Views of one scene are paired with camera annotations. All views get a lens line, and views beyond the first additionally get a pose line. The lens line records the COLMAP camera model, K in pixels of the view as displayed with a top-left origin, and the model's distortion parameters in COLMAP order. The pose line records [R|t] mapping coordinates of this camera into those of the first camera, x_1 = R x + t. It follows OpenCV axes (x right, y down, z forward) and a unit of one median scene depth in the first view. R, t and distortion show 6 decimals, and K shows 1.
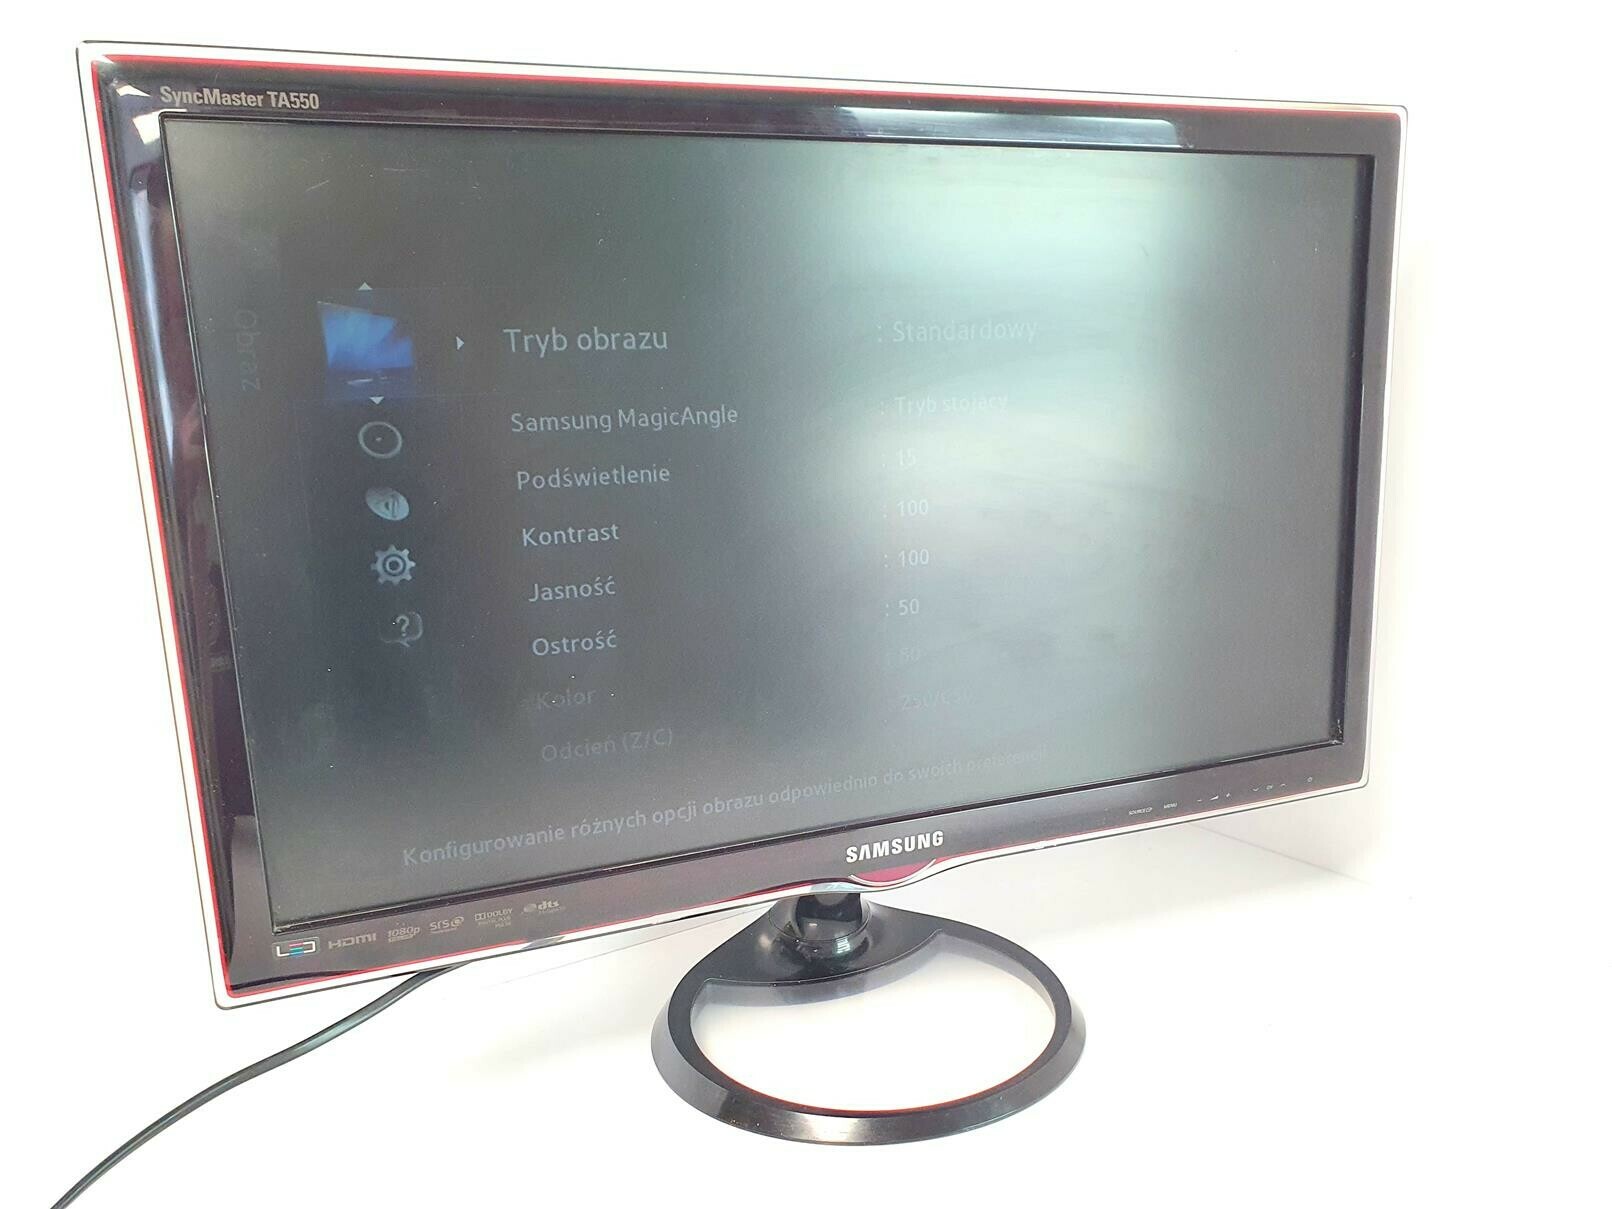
lens RADIAL K [[1235.4, 0, 806.0], [0, 1235.4, 604.5], [0, 0, 1]] dist [0.001949, -0.006139]
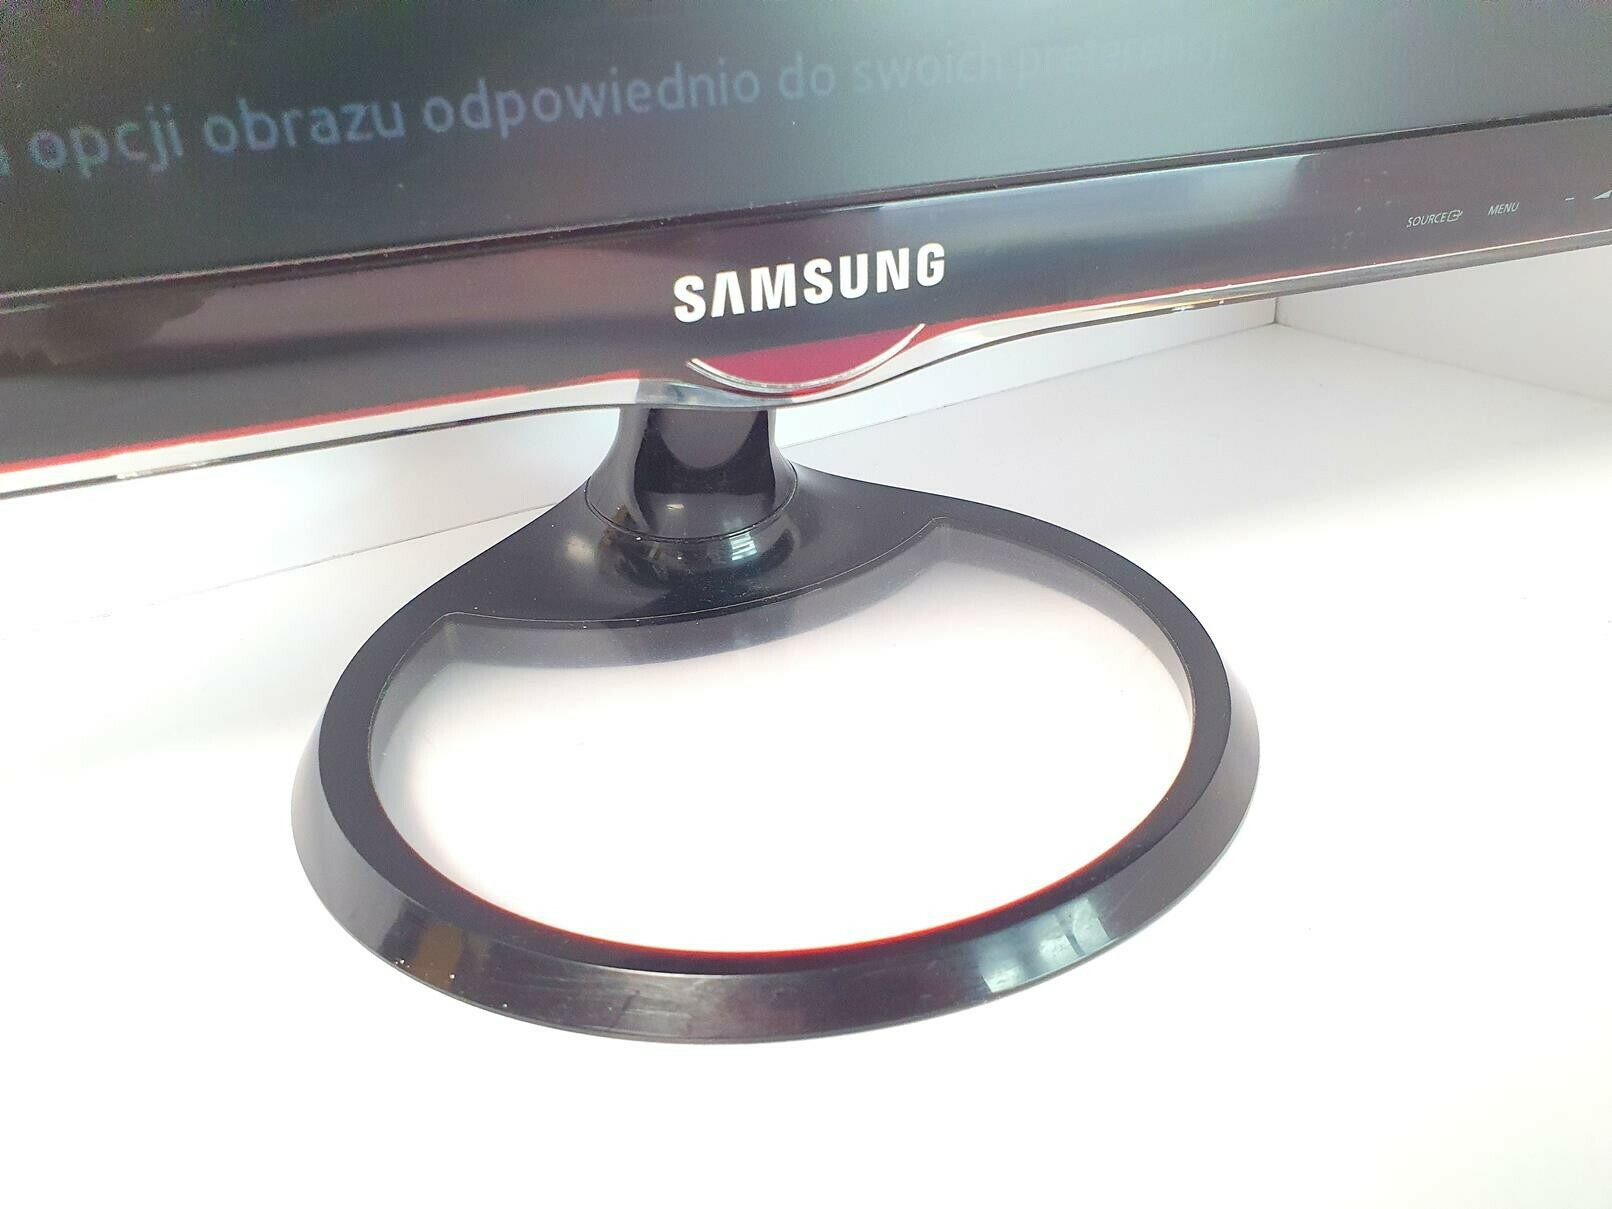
lens RADIAL K [[1467.5, 0, 806.0], [0, 1467.5, 604.5], [0, 0, 1]] dist [0.002521, 0.003871]
pose [[0.999936, 0.003053, -0.010857, 0.079314], [0.000334, 0.954237, 0.299050, 0.165698], [0.011273, -0.299034, 0.954176, 0.585698]]
